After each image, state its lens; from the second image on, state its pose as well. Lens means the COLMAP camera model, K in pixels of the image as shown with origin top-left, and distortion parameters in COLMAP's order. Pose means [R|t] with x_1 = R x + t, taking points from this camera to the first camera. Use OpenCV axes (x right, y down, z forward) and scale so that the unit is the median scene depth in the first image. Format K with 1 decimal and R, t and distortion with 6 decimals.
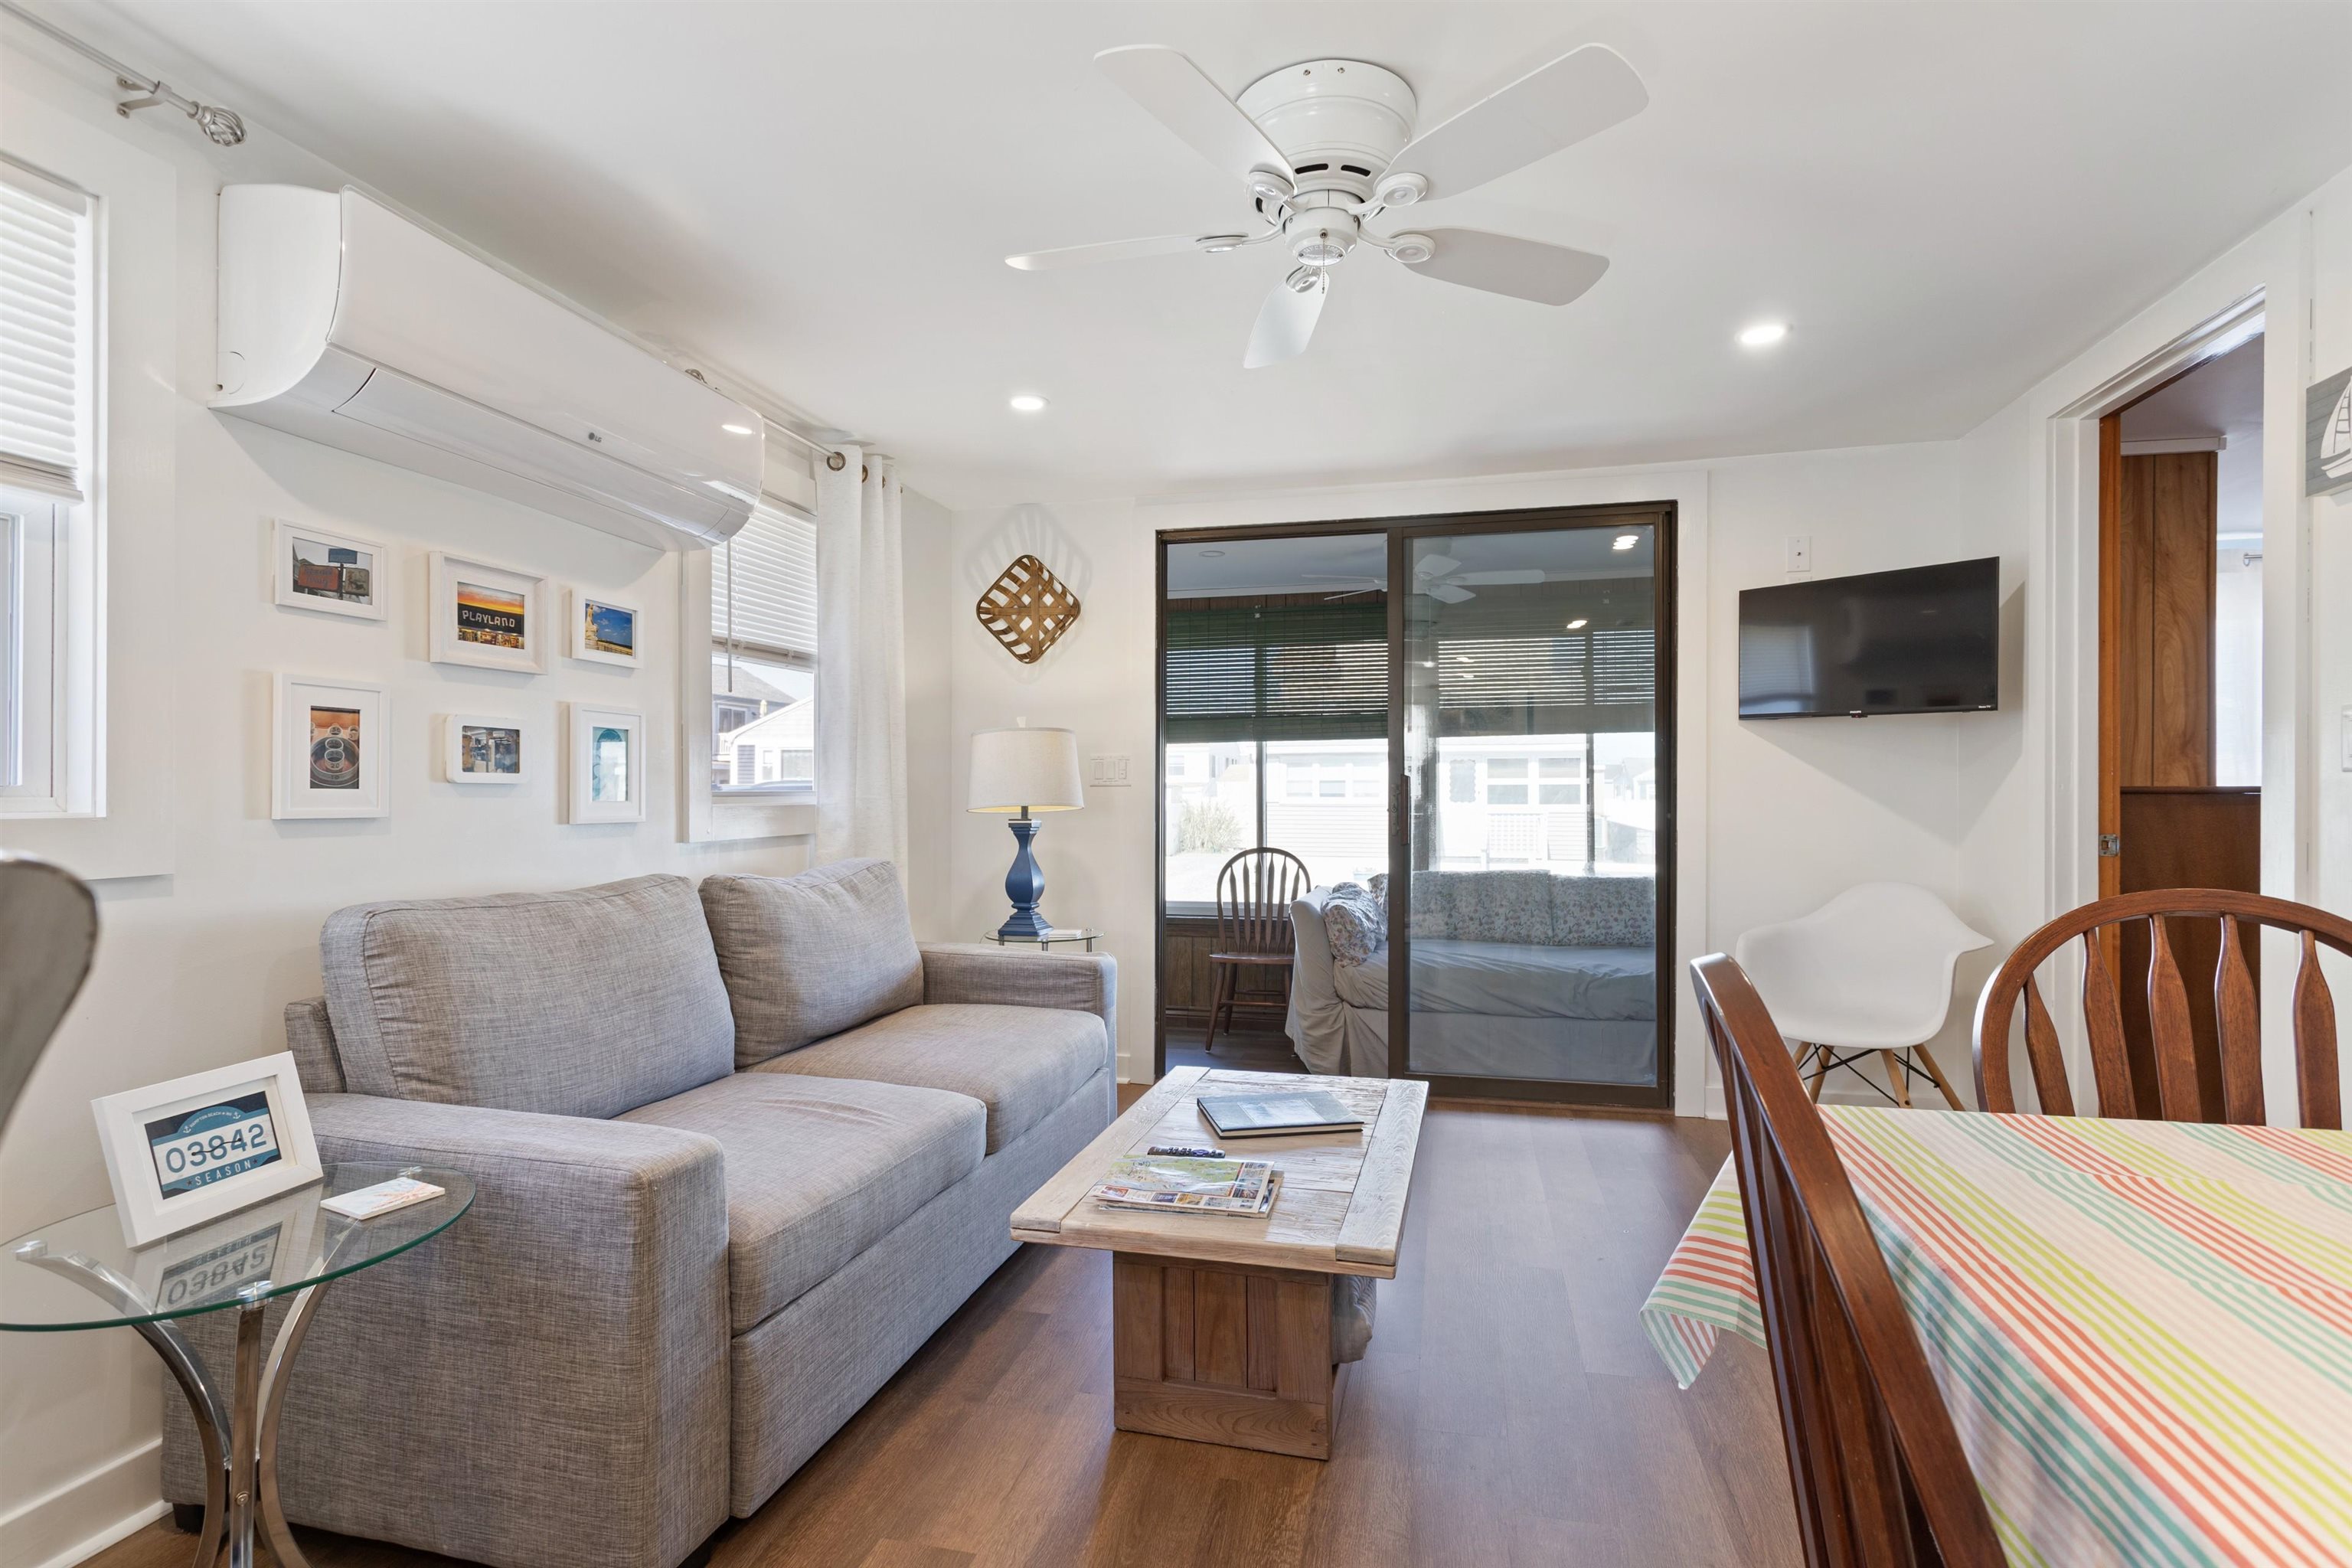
lens RADIAL K [[1121.5, 0, 1178.9], [0, 1121.5, 797.2], [0, 0, 1]] dist [0.003510, 0.000972]
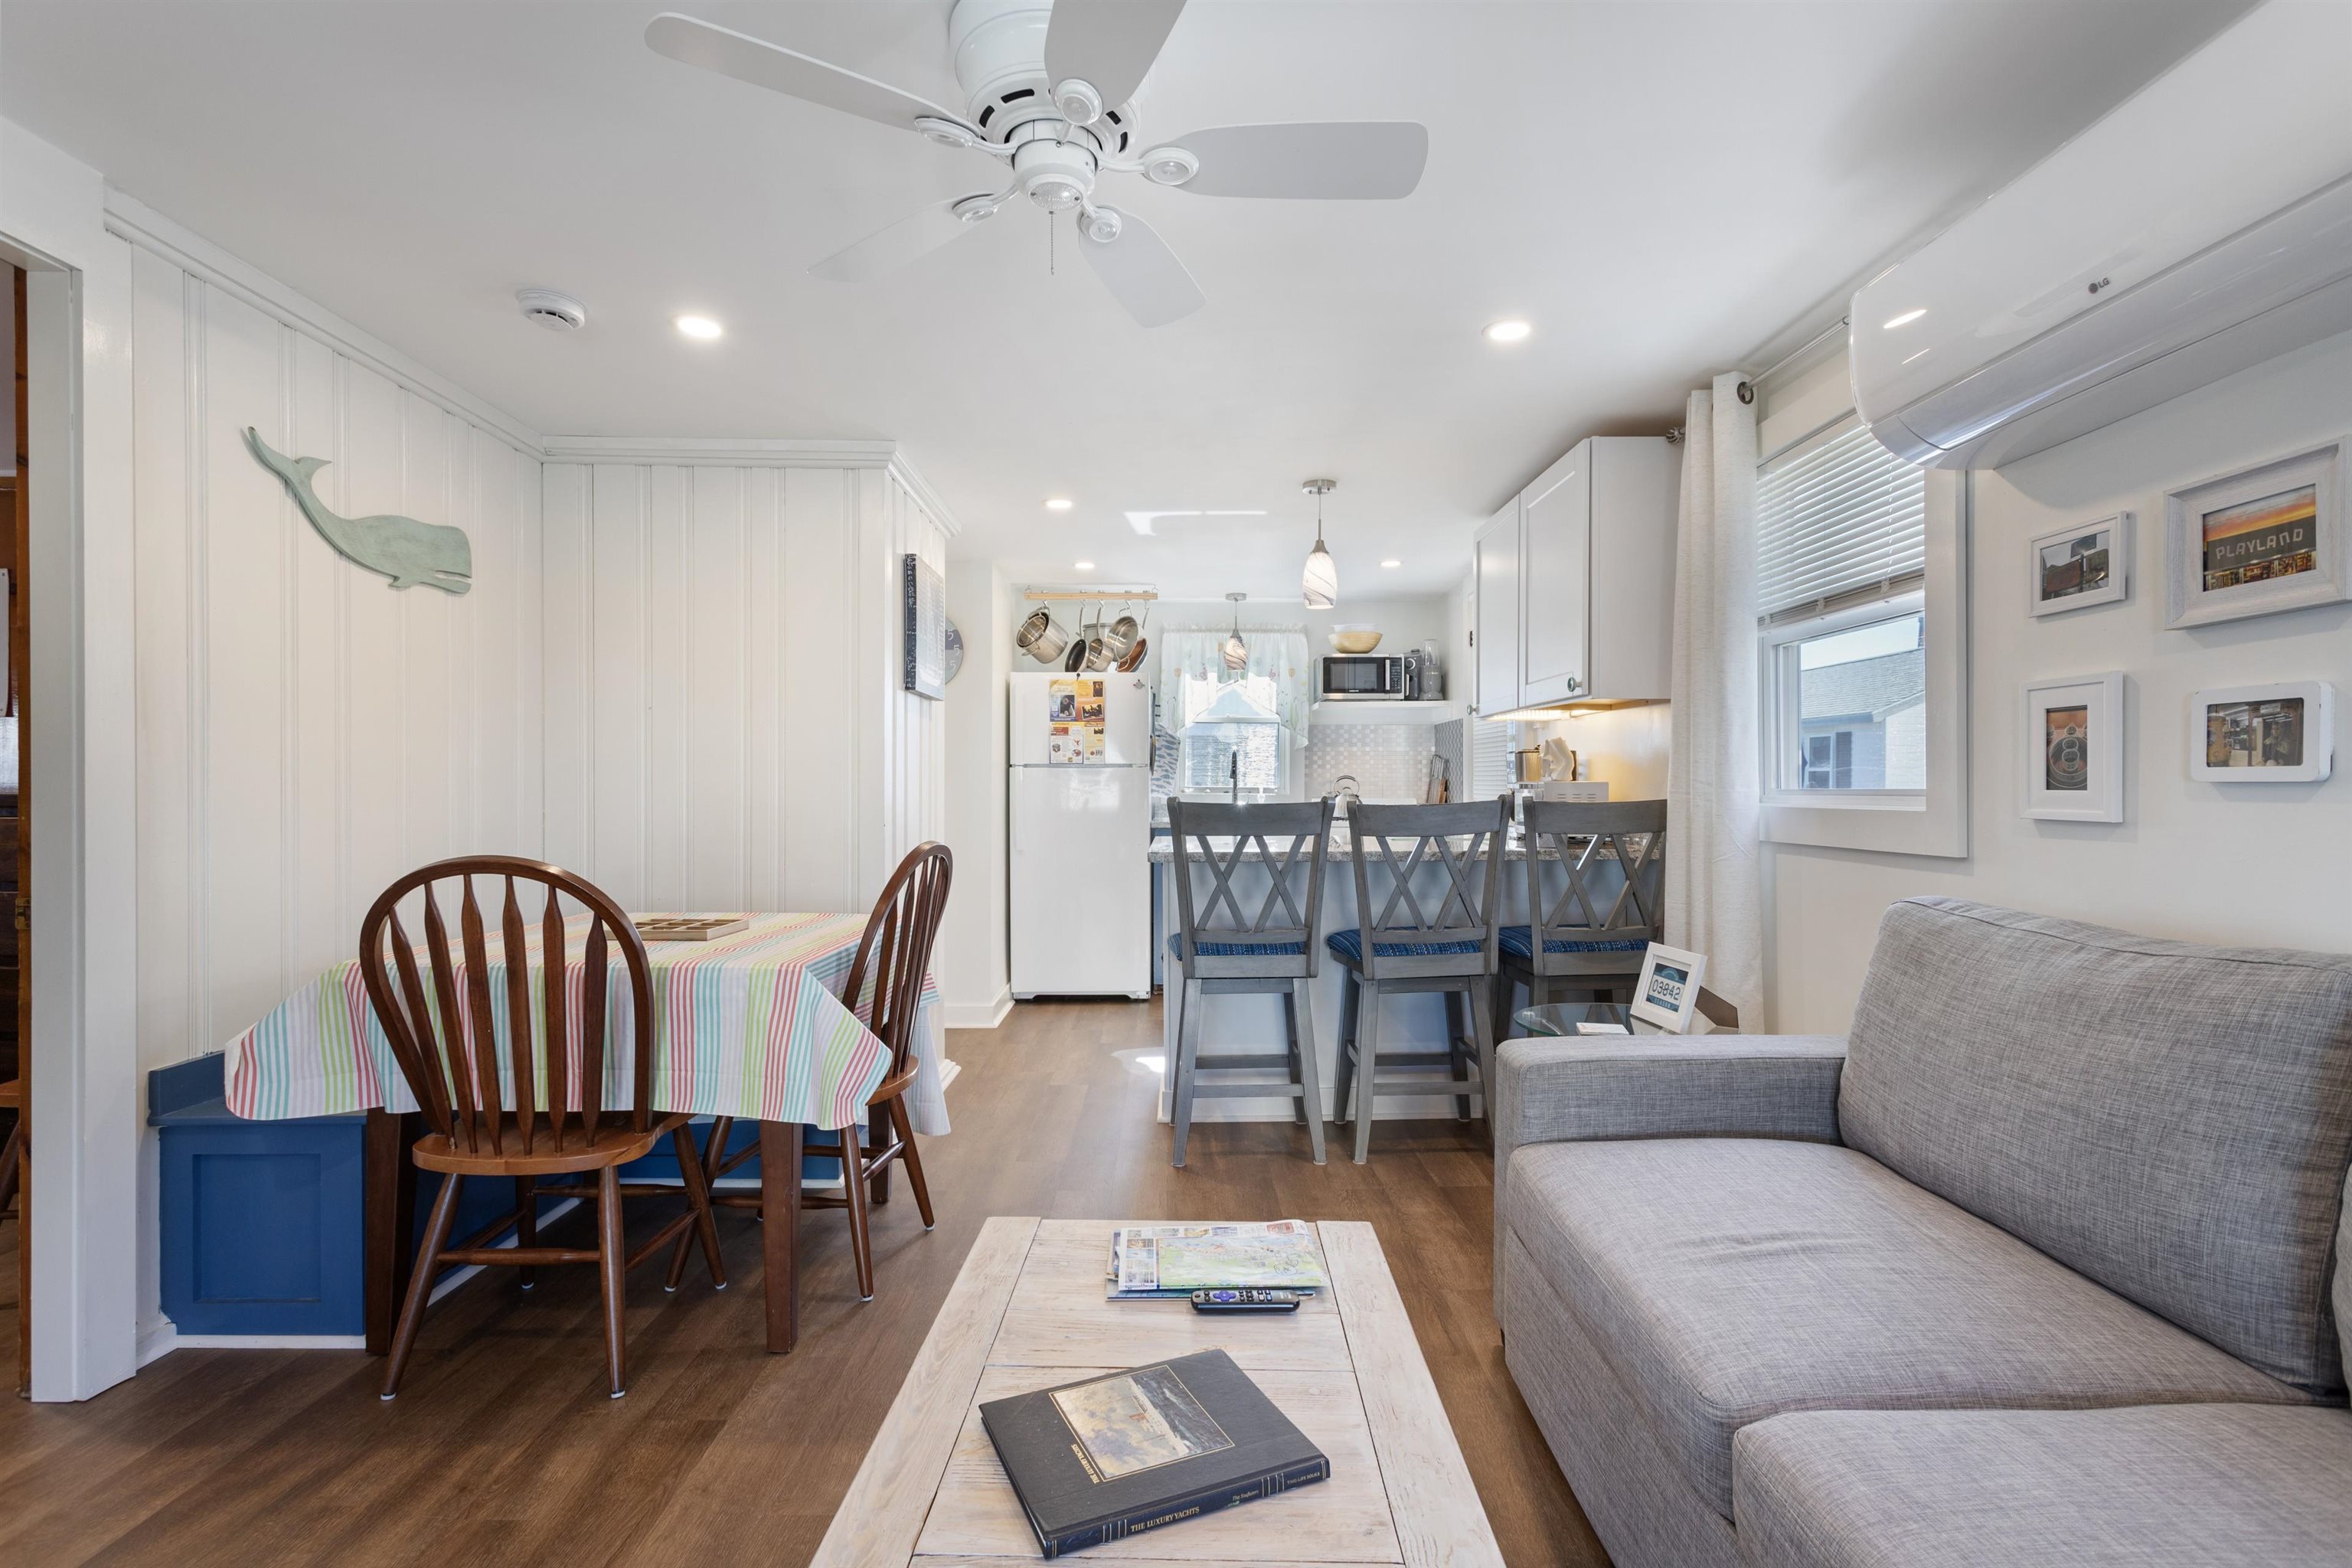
lens RADIAL K [[1121.5, 0, 1178.9], [0, 1121.5, 797.2], [0, 0, 1]] dist [0.003510, 0.000972]
pose [[-0.970223, -0.001028, -0.242210, 0.204389], [-0.003956, 0.999925, 0.011604, -0.008500], [0.242180, 0.012216, -0.970155, 1.553782]]
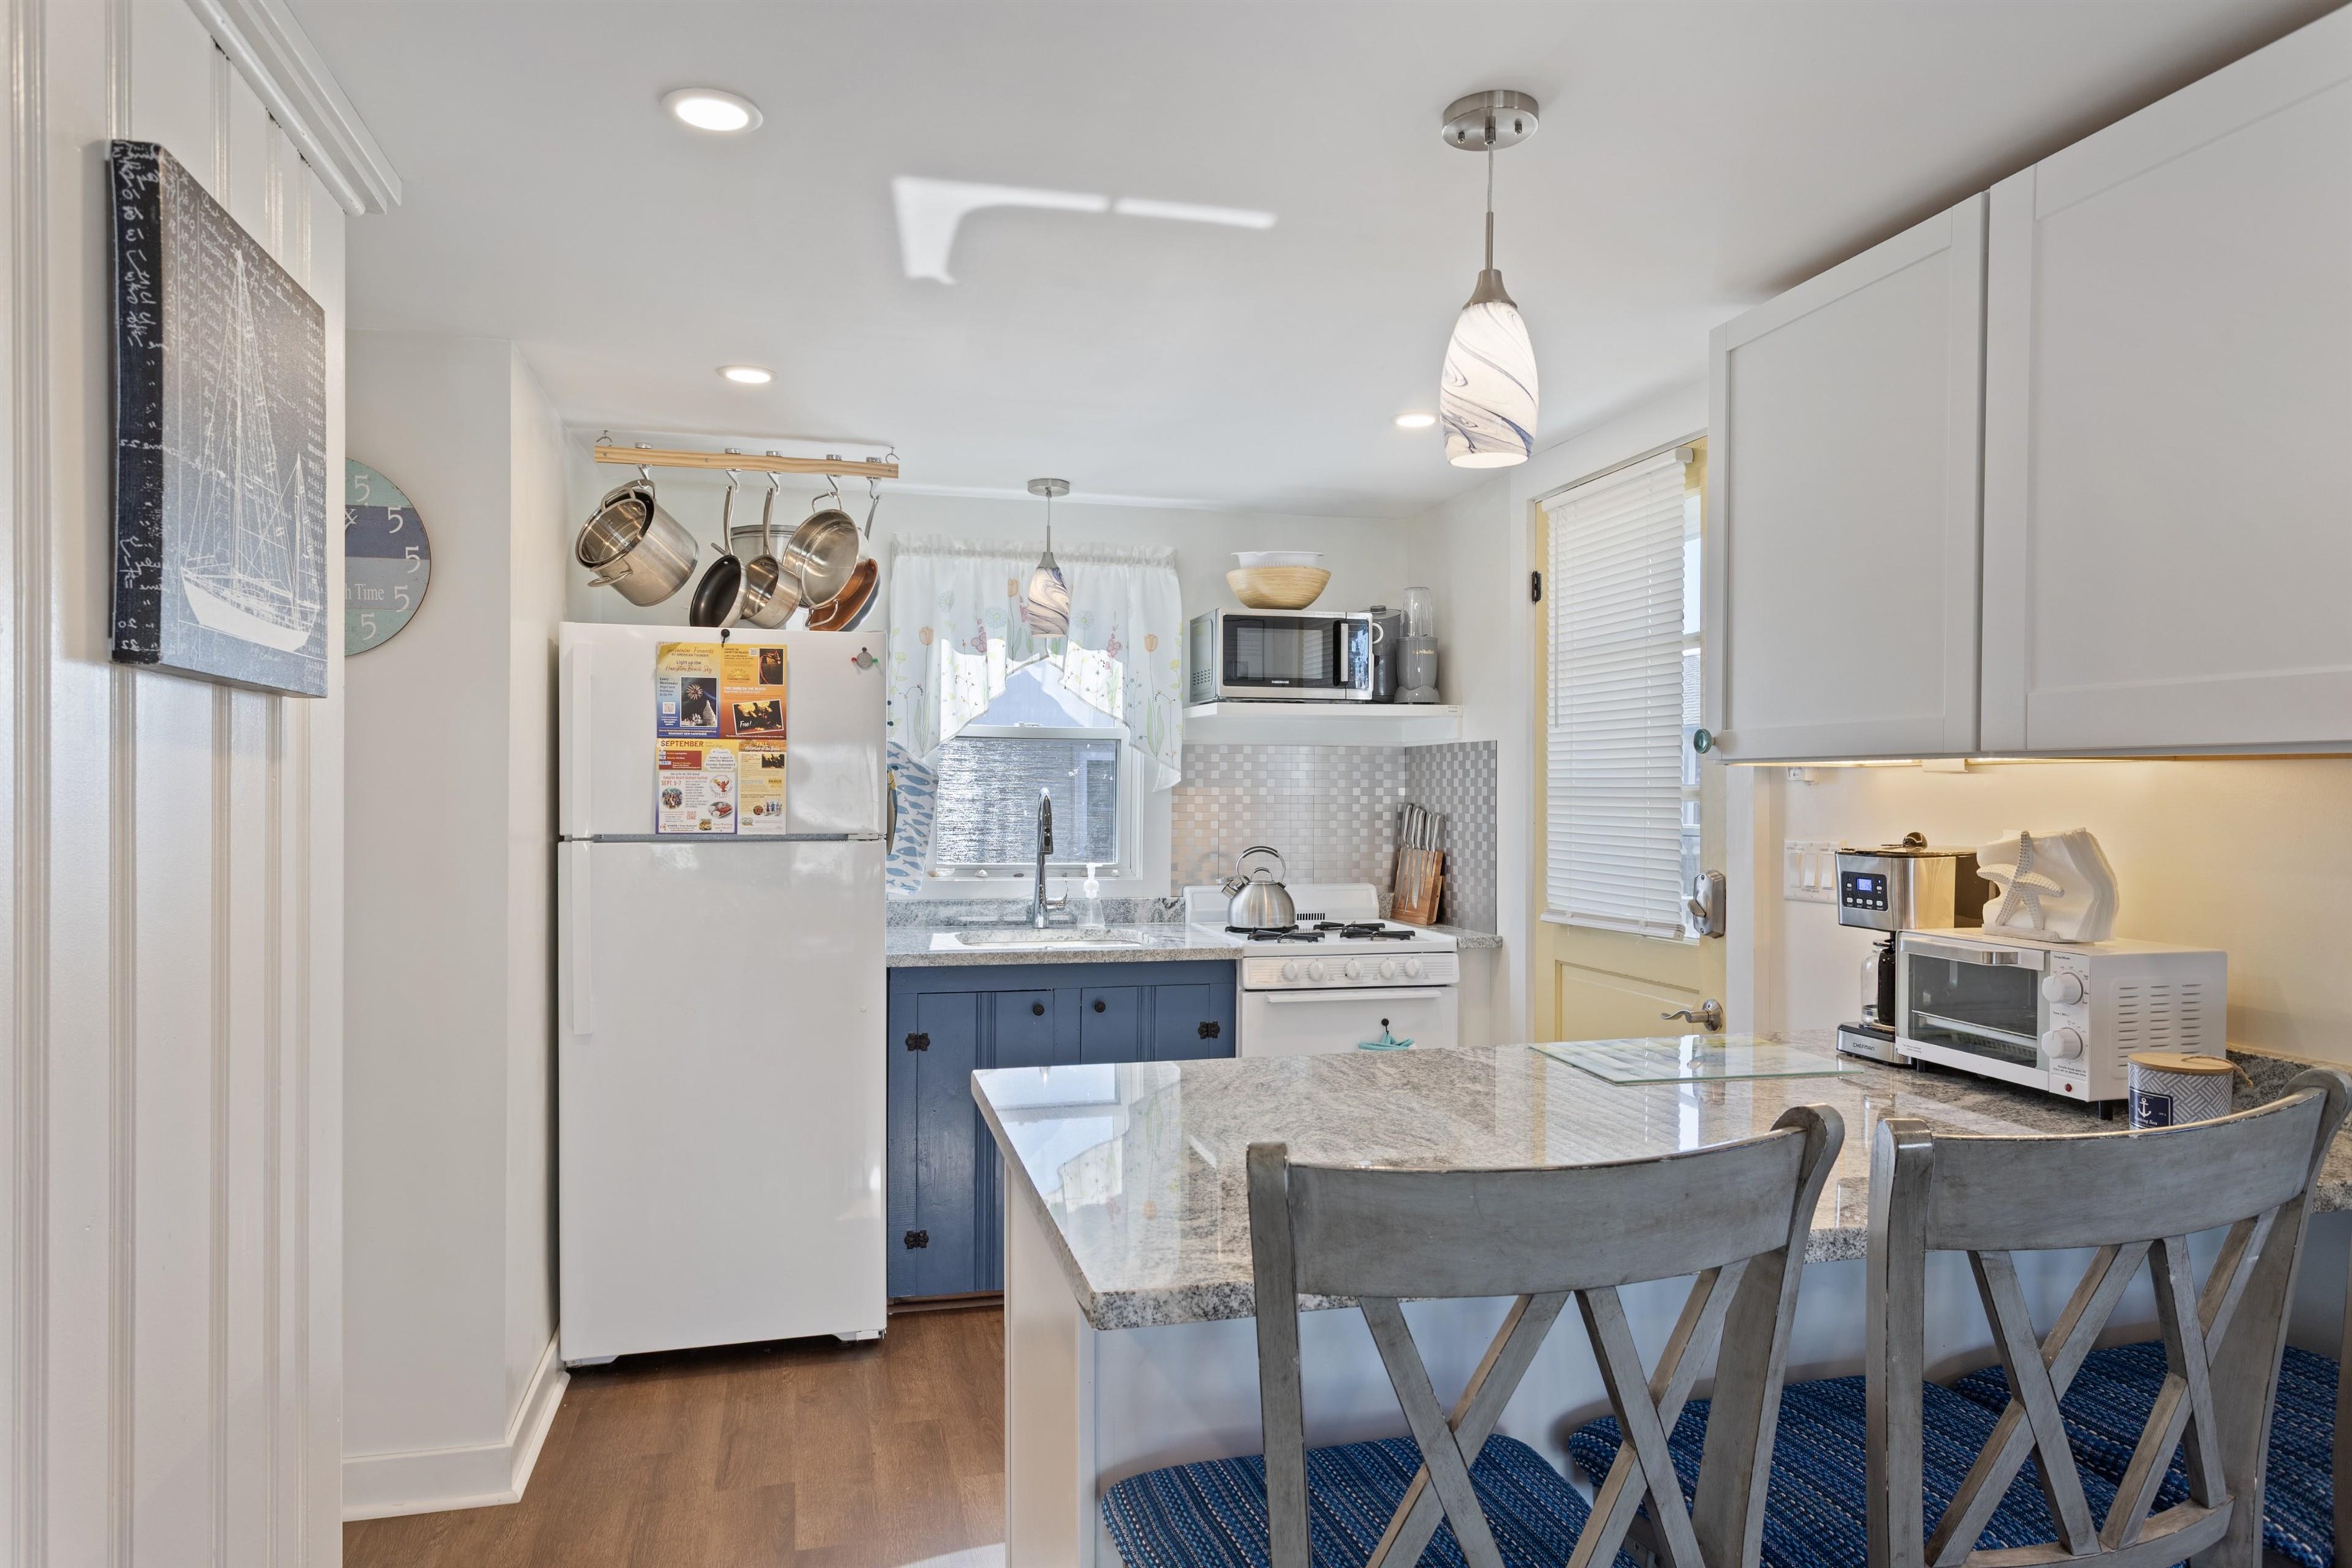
lens RADIAL K [[1440.7, 0, 1177.1], [0, 1440.7, 806.8], [0, 0, 1]] dist [-0.002916, 0.001122]
pose [[-0.880271, -0.003238, -0.474461, 0.095915], [-0.009498, 0.999897, 0.010799, -0.100942], [0.474377, 0.014012, -0.880211, 0.519496]]
